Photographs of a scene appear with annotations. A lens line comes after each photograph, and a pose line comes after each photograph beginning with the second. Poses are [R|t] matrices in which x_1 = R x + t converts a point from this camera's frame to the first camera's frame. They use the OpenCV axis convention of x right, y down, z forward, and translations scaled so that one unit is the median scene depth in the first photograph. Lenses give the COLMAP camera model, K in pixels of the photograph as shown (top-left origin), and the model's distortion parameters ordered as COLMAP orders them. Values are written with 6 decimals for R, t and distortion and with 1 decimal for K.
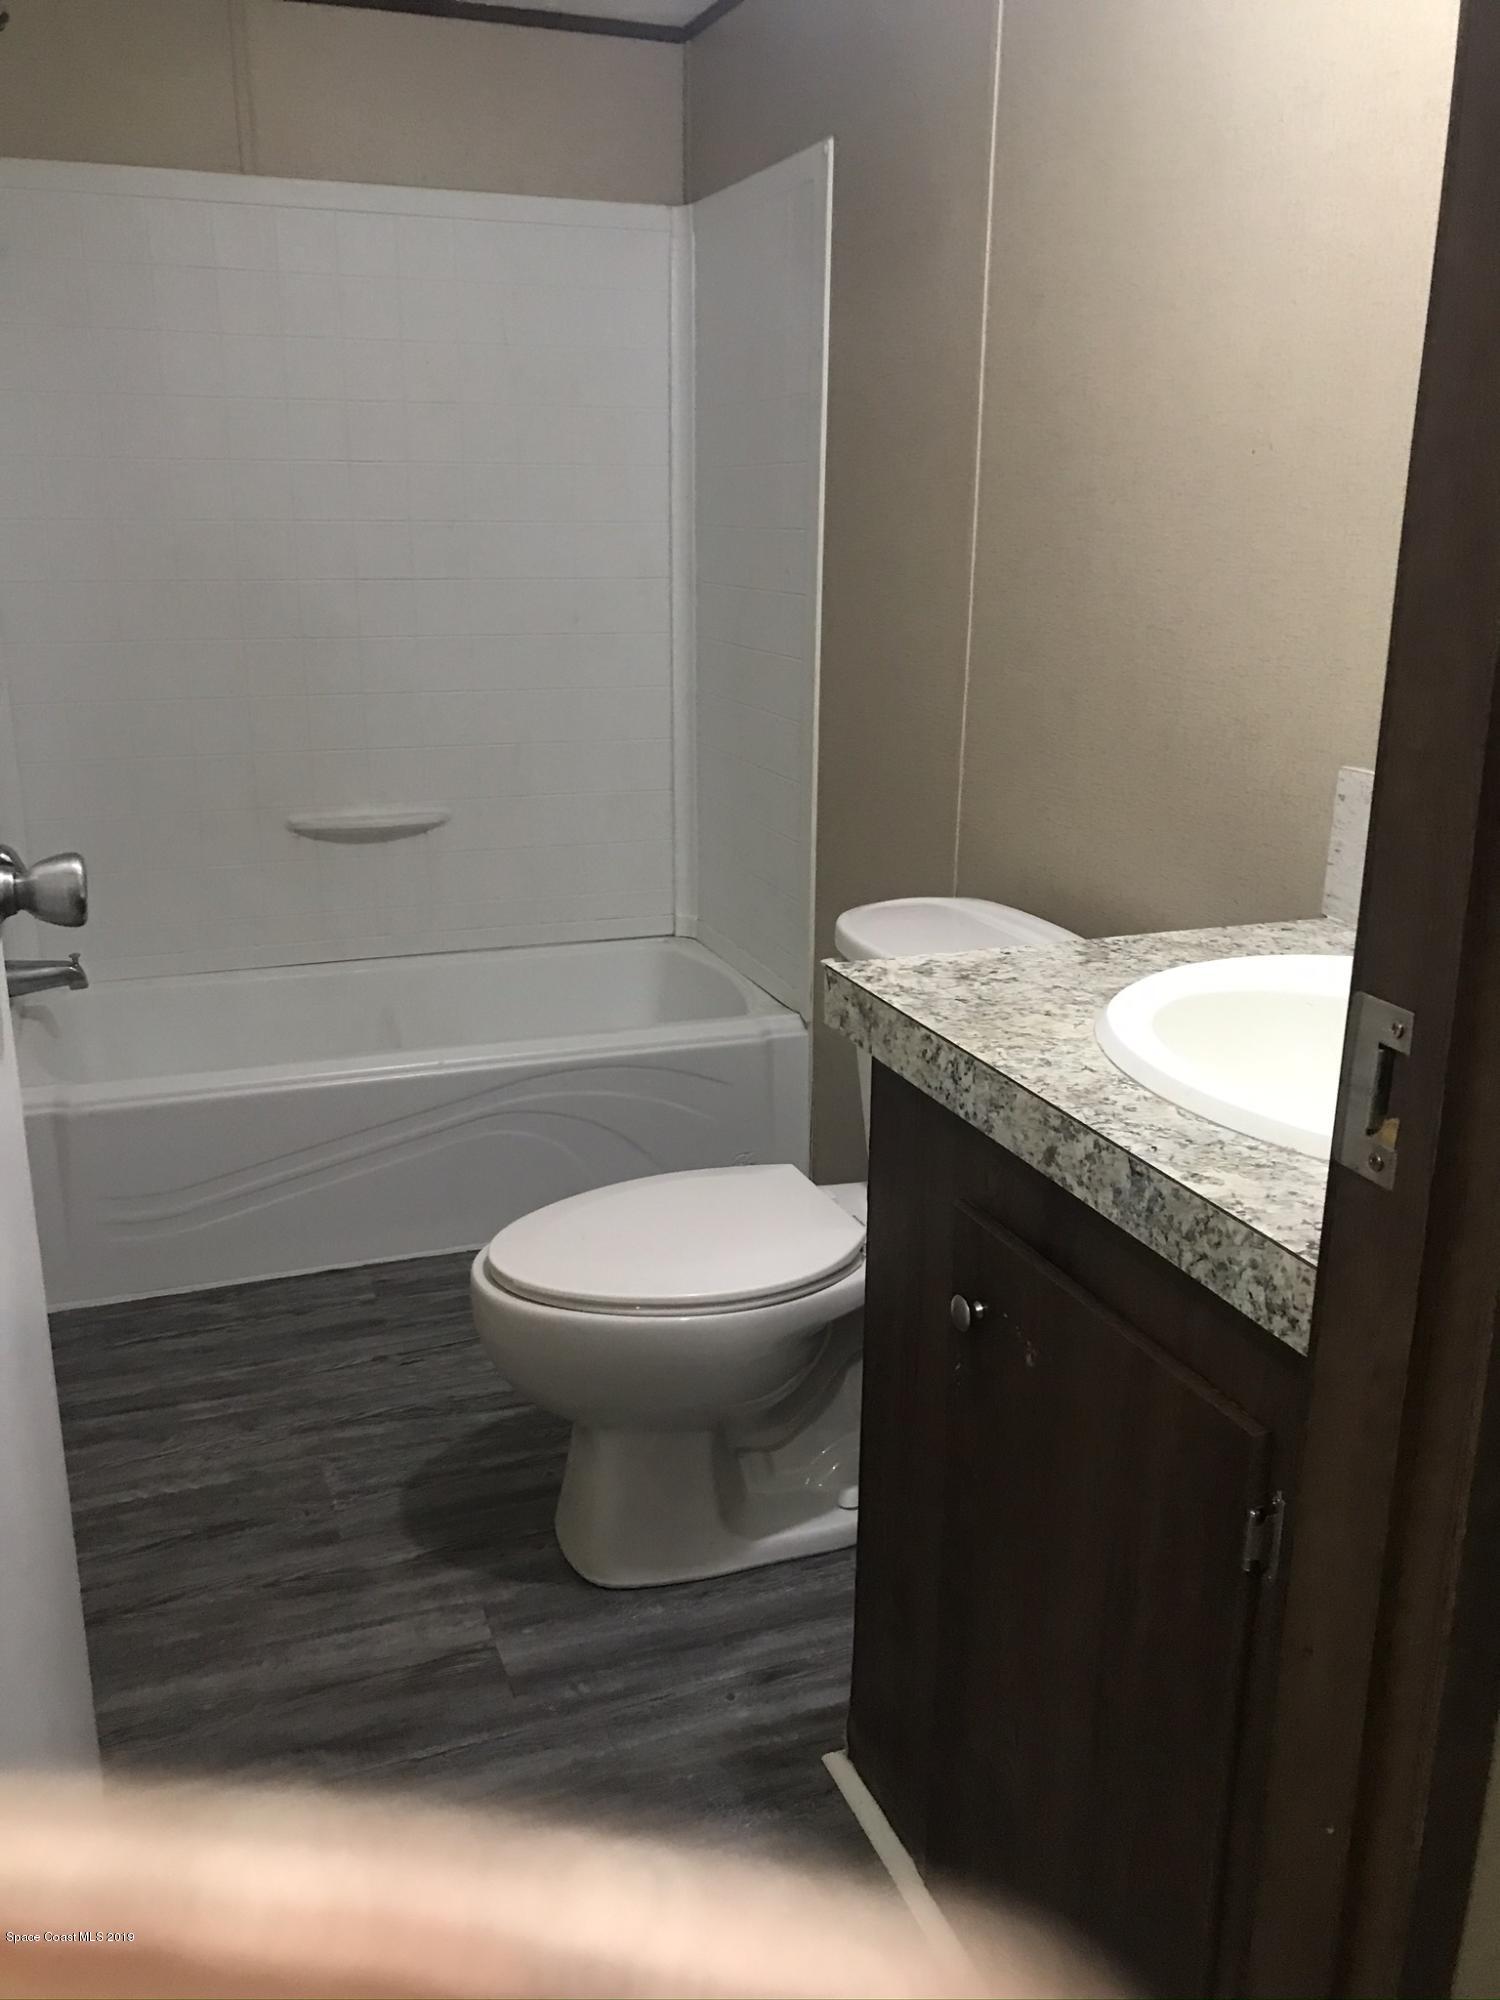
lens RADIAL K [[1650.4, 0, 721.0], [0, 1650.4, 1000.6], [0, 0, 1]] dist [0.027037, -0.028911]
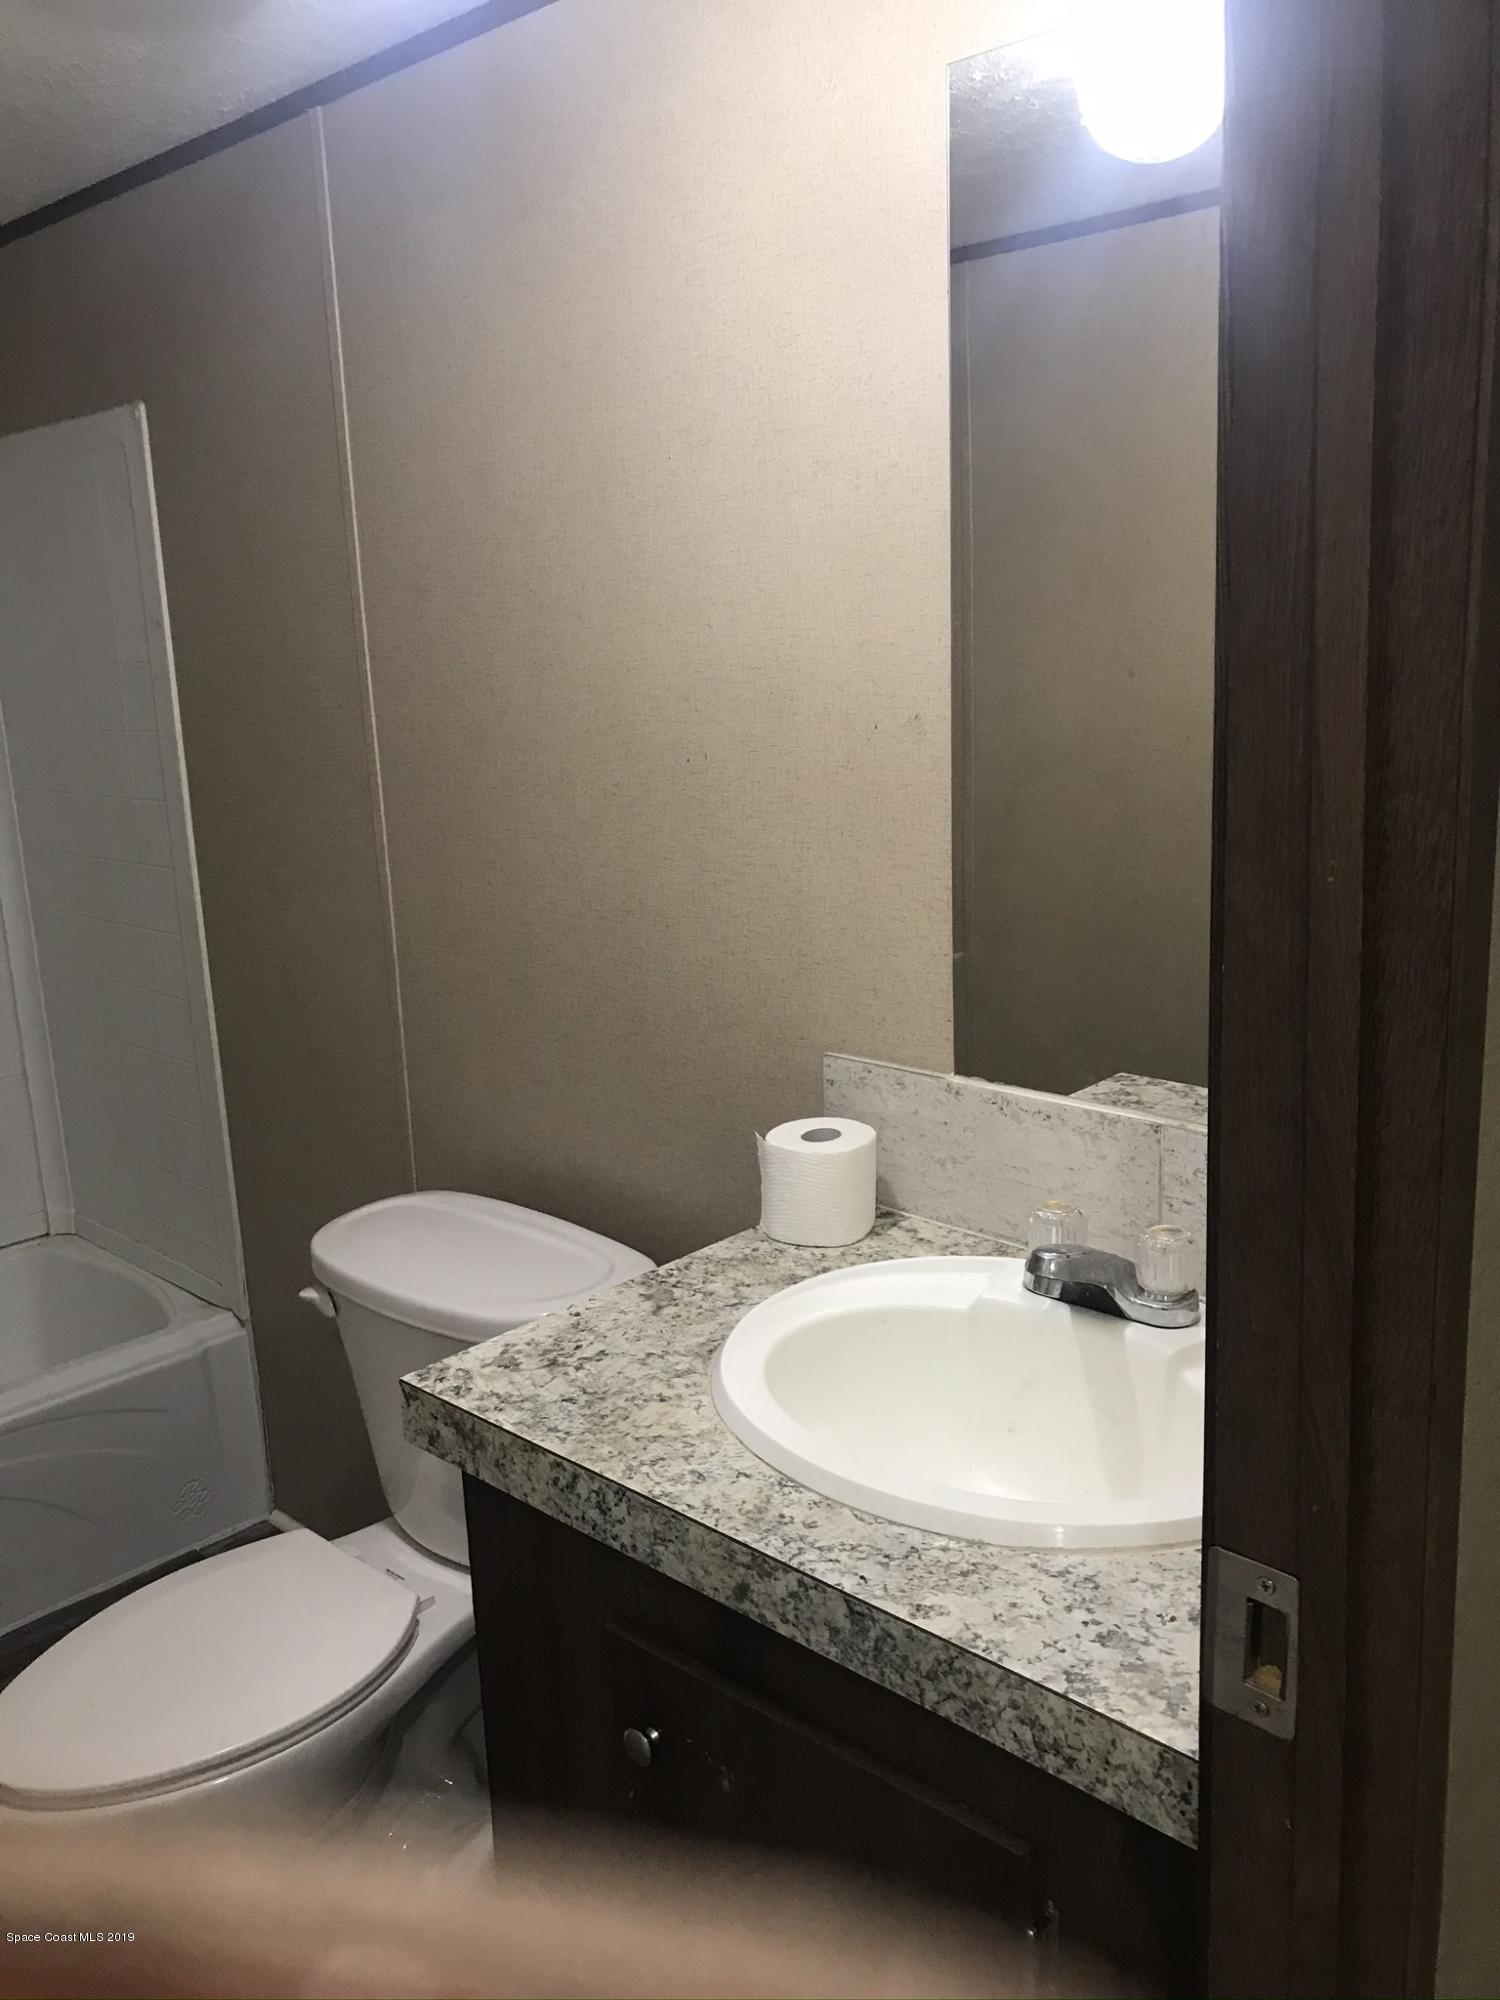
lens RADIAL K [[1650.4, 0, 766.5], [0, 1650.4, 984.2], [0, 0, 1]] dist [0.027037, -0.028911]
pose [[0.892926, -0.134990, 0.429489, -0.129704], [0.170829, 0.984235, -0.045812, -0.175001], [-0.416534, 0.114276, 0.901909, 0.071777]]
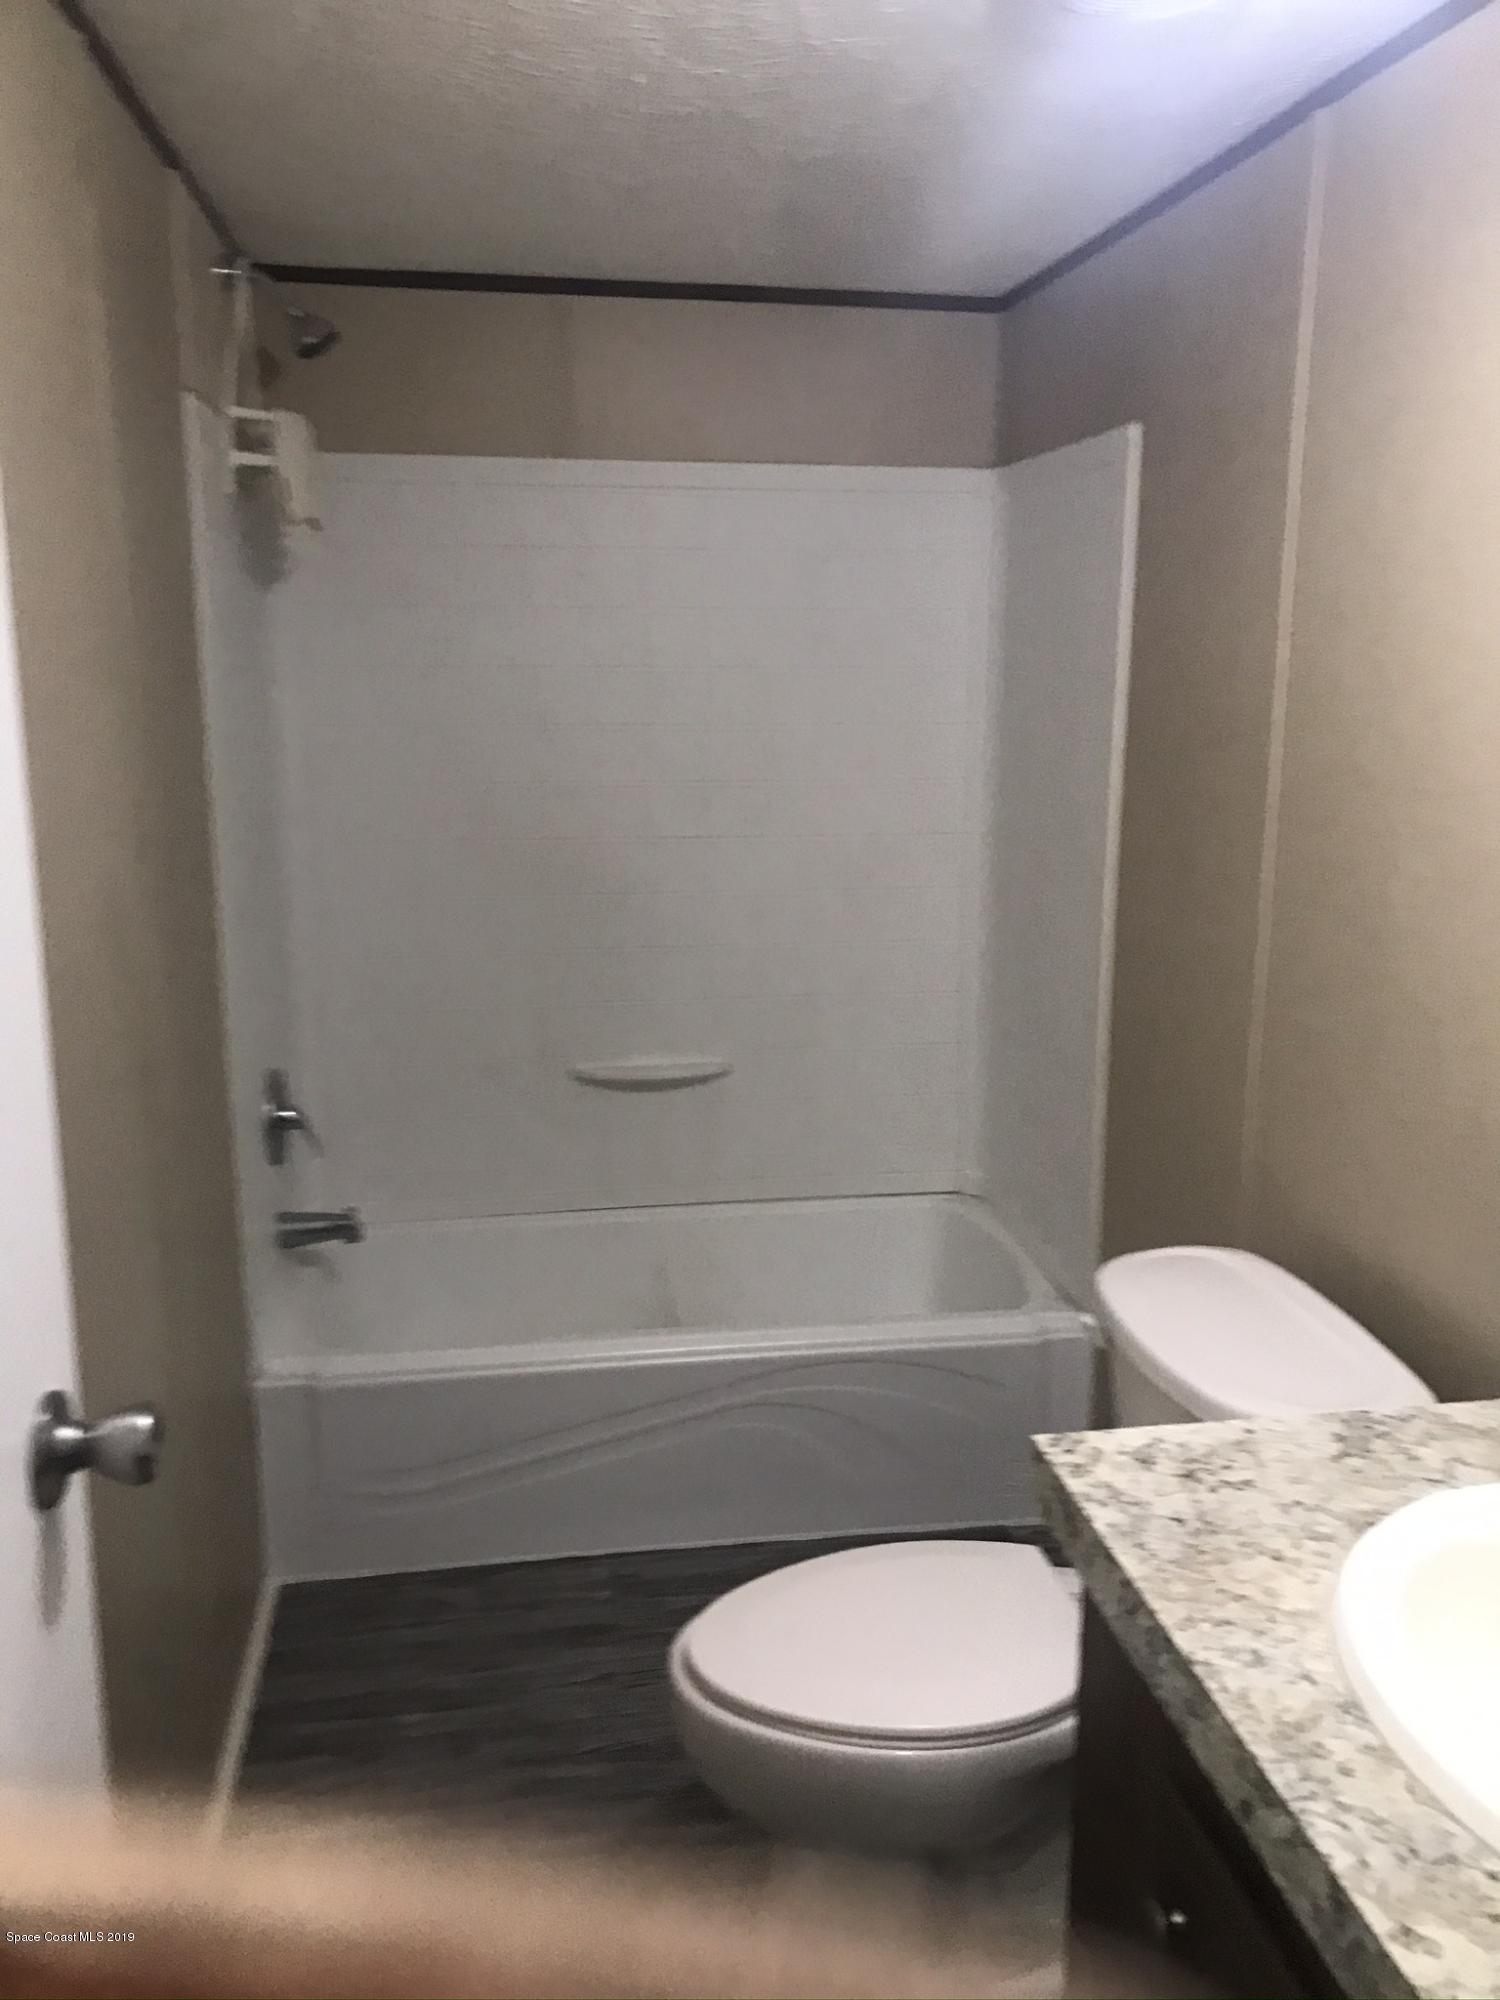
lens RADIAL K [[1650.4, 0, 767.3], [0, 1650.4, 991.5], [0, 0, 1]] dist [0.027037, -0.028911]
pose [[0.982368, 0.039527, -0.182730, 0.083361], [-0.054811, 0.995338, -0.079360, -0.198610], [0.178742, 0.087976, 0.979955, 0.088417]]
